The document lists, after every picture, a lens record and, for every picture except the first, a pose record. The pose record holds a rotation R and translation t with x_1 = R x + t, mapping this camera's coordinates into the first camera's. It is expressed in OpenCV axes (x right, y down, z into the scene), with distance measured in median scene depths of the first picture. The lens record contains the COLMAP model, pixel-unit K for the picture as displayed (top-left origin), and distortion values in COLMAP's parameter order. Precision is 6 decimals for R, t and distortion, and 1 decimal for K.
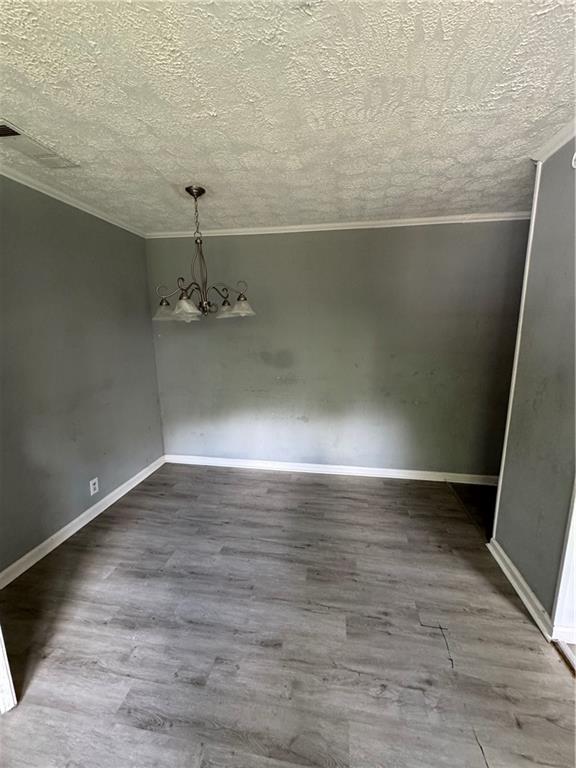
lens RADIAL K [[306.9, 0, 290.2], [0, 306.9, 383.2], [0, 0, 1]] dist [-0.005413, -0.000145]
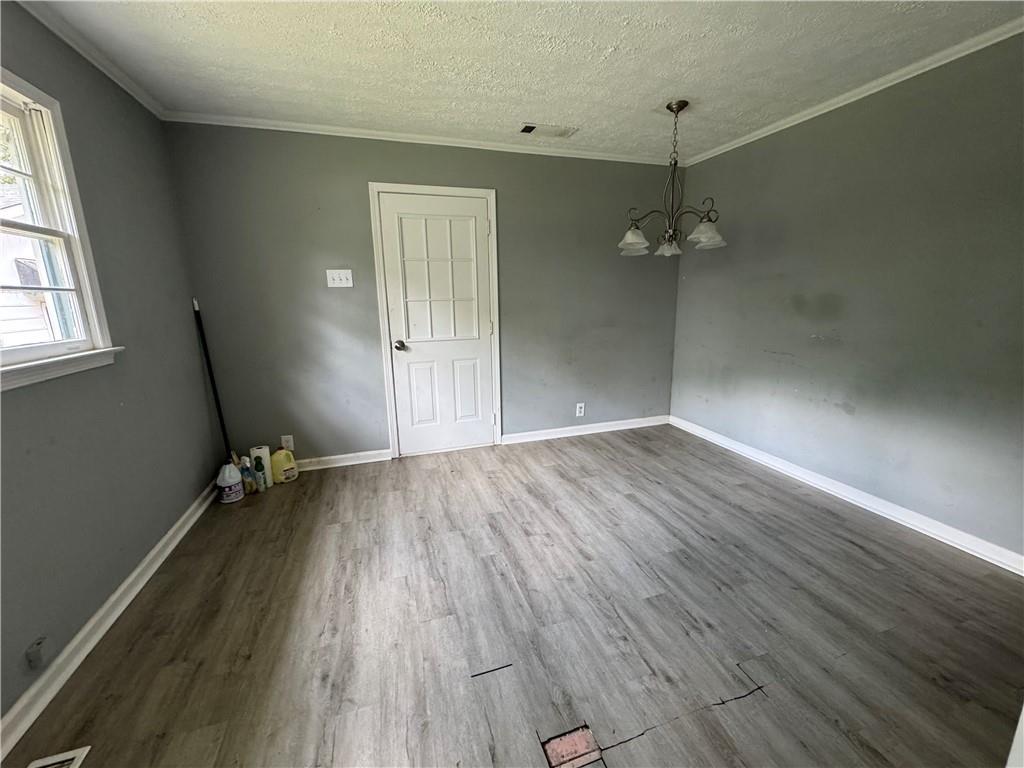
lens RADIAL K [[409.1, 0, 510.9], [0, 409.1, 383.2], [0, 0, 1]] dist [-0.005413, -0.000145]
pose [[0.454724, 0.186627, -0.870859, 0.649735], [-0.144143, 0.980329, 0.134822, 0.082235], [0.878891, 0.064221, 0.472680, 0.048023]]
